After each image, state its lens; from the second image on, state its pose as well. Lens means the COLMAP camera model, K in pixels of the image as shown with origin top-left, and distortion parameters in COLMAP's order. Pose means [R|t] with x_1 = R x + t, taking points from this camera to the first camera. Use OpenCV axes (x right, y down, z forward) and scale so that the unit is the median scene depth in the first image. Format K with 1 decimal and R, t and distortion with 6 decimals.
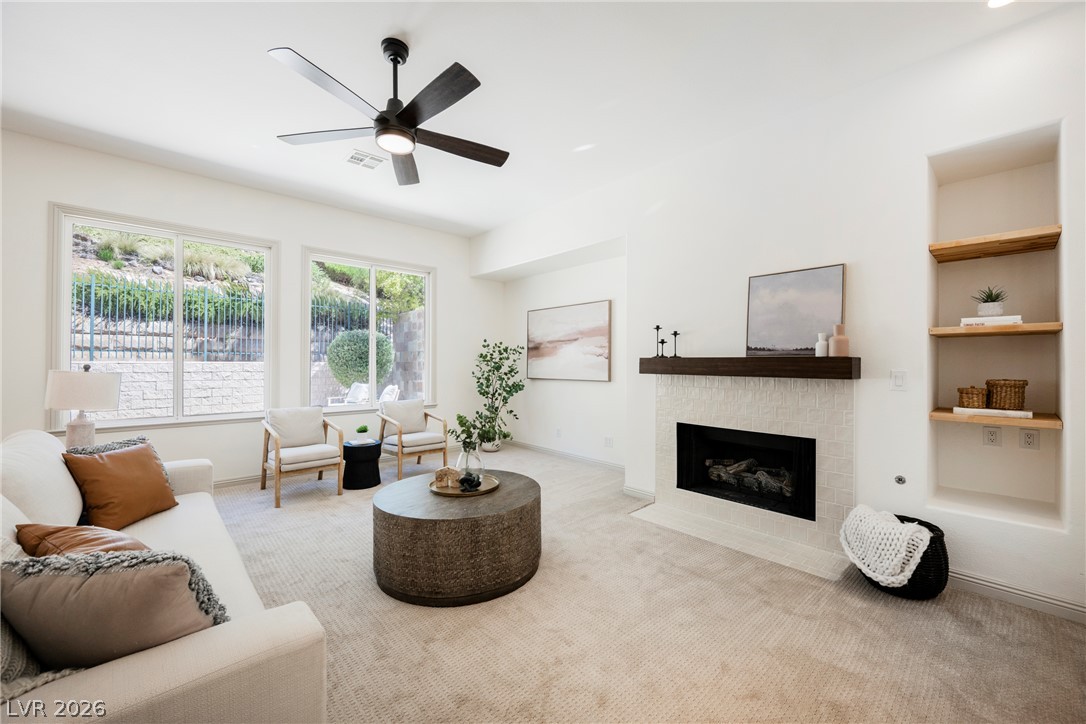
lens RADIAL K [[424.5, 0, 556.6], [0, 424.5, 359.8], [0, 0, 1]] dist [-0.003077, -0.000105]
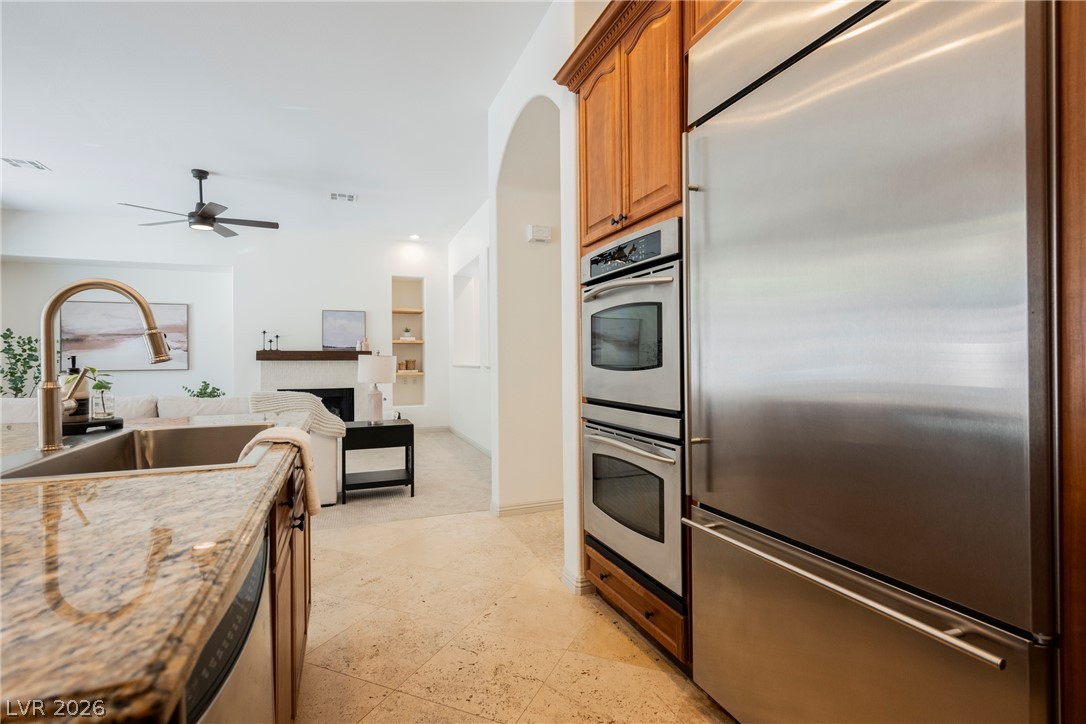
lens RADIAL K [[524.7, 0, 537.5], [0, 524.7, 367.3], [0, 0, 1]] dist [0.017869, 0.000827]
pose [[0.395019, -0.012150, 0.918592, -1.238649], [0.001041, 0.999918, 0.012778, 0.035896], [-0.918672, -0.004091, 0.395000, -0.789915]]
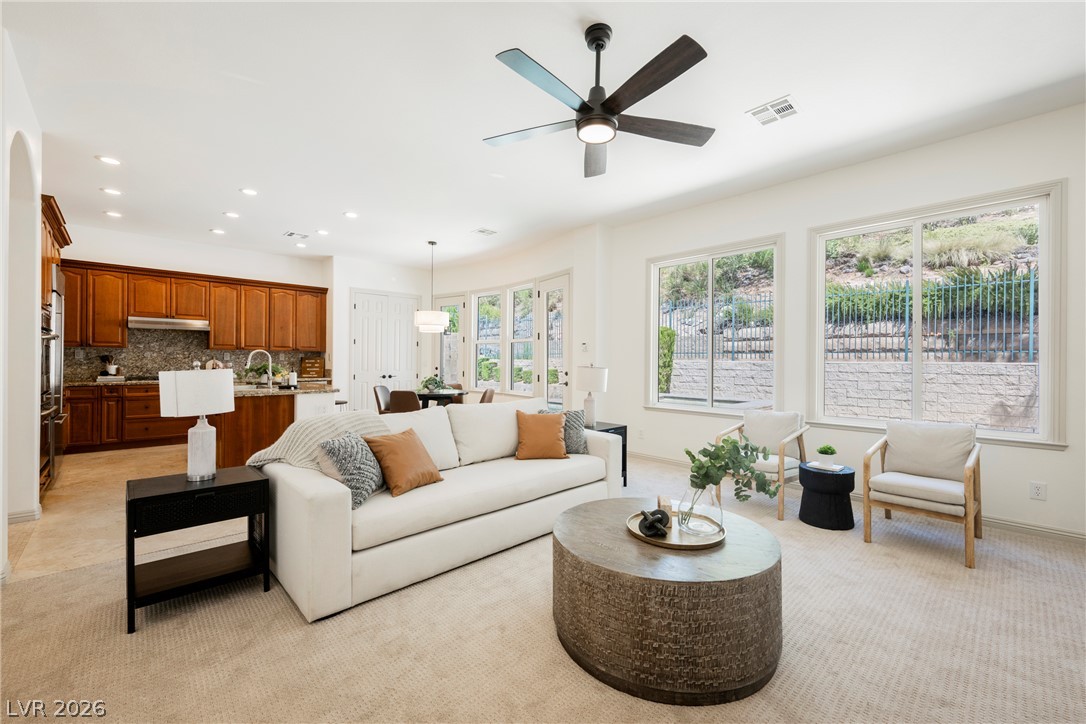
lens RADIAL K [[462.0, 0, 559.1], [0, 462.0, 361.6], [0, 0, 1]] dist [-0.002061, -0.001017]
pose [[-0.009540, -0.002338, -0.999952, 0.215841], [0.005206, 0.999984, -0.002388, 0.002545], [0.999941, -0.005229, -0.009528, 0.298803]]
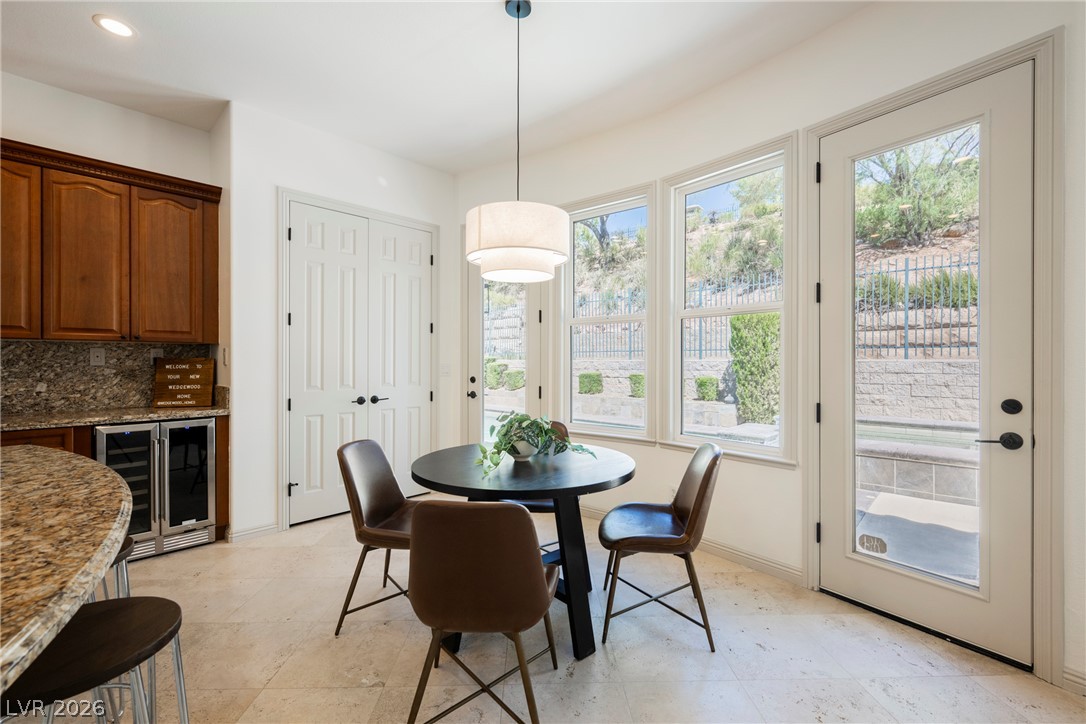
lens RADIAL K [[462.0, 0, 546.4], [0, 462.0, 360.8], [0, 0, 1]] dist [-0.002061, -0.001017]
pose [[0.038841, -0.003318, -0.999240, -0.095035], [0.012573, 0.999917, -0.002831, -0.000940], [0.999166, -0.012453, 0.038880, 0.169566]]
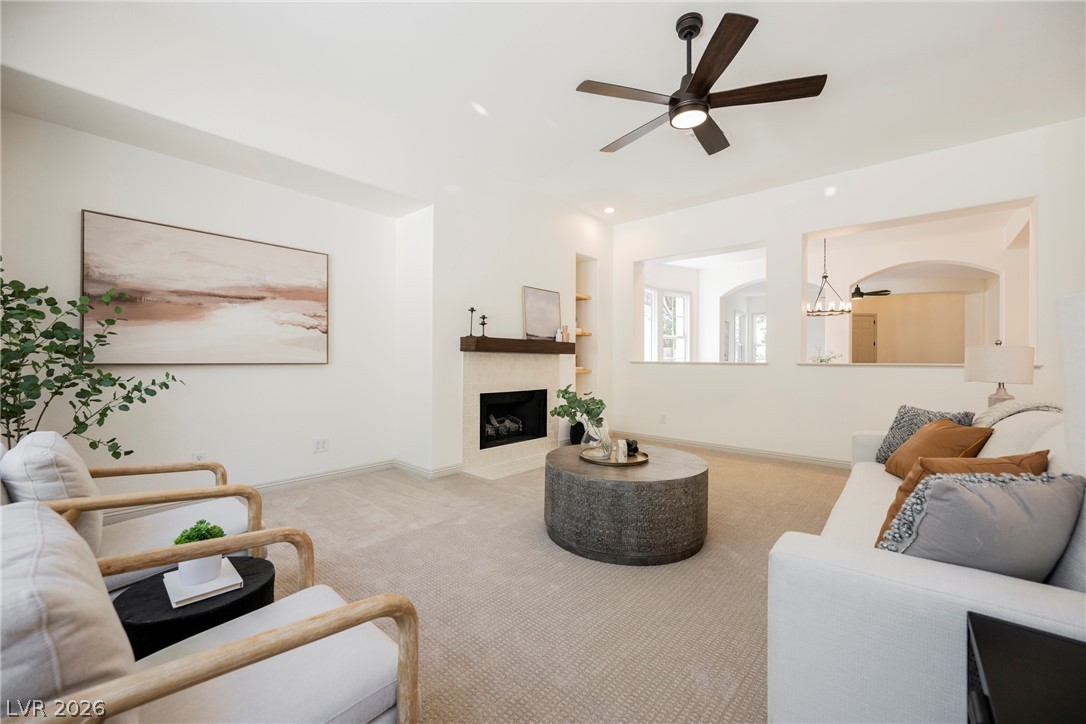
lens RADIAL K [[424.5, 0, 533.6], [0, 424.5, 362.8], [0, 0, 1]] dist [-0.003077, -0.000105]
pose [[-0.090001, -0.007457, 0.995914, -0.880848], [-0.014065, 0.999882, 0.006216, 0.053146], [-0.995842, -0.013448, -0.090095, 0.952623]]
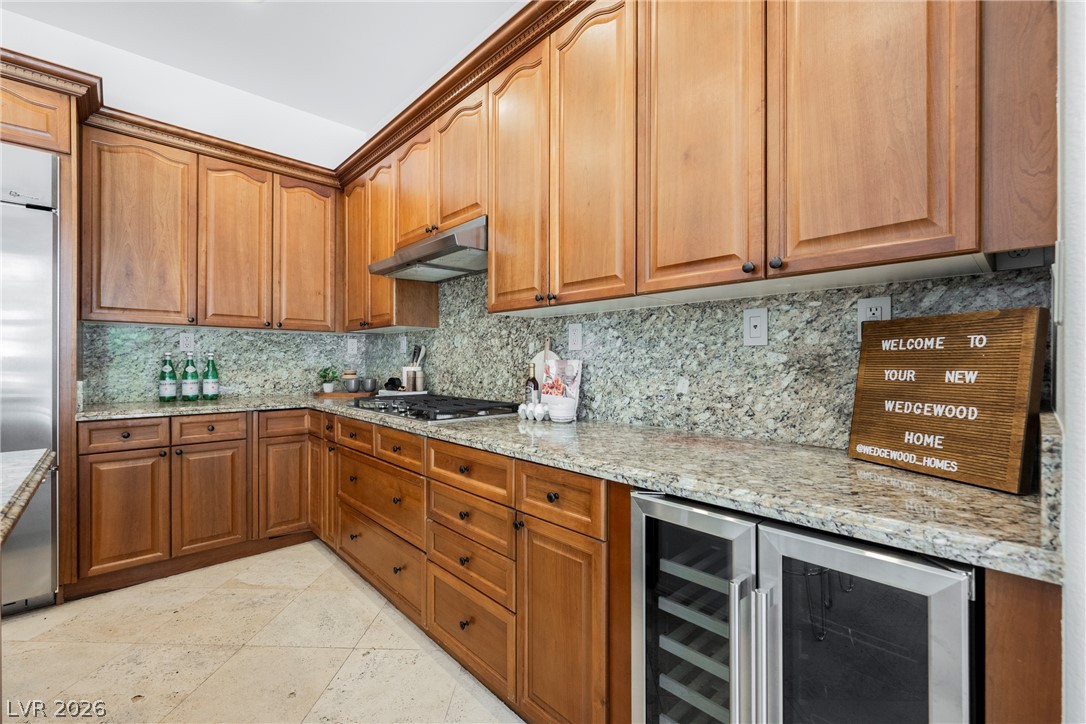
lens RADIAL K [[462.0, 0, 535.6], [0, 462.0, 359.1], [0, 0, 1]] dist [-0.002061, -0.001017]
pose [[-0.999841, -0.006121, 0.016739, -0.264144], [-0.006470, 0.999761, -0.020883, 0.003206], [-0.016607, -0.020988, -0.999642, 0.074618]]
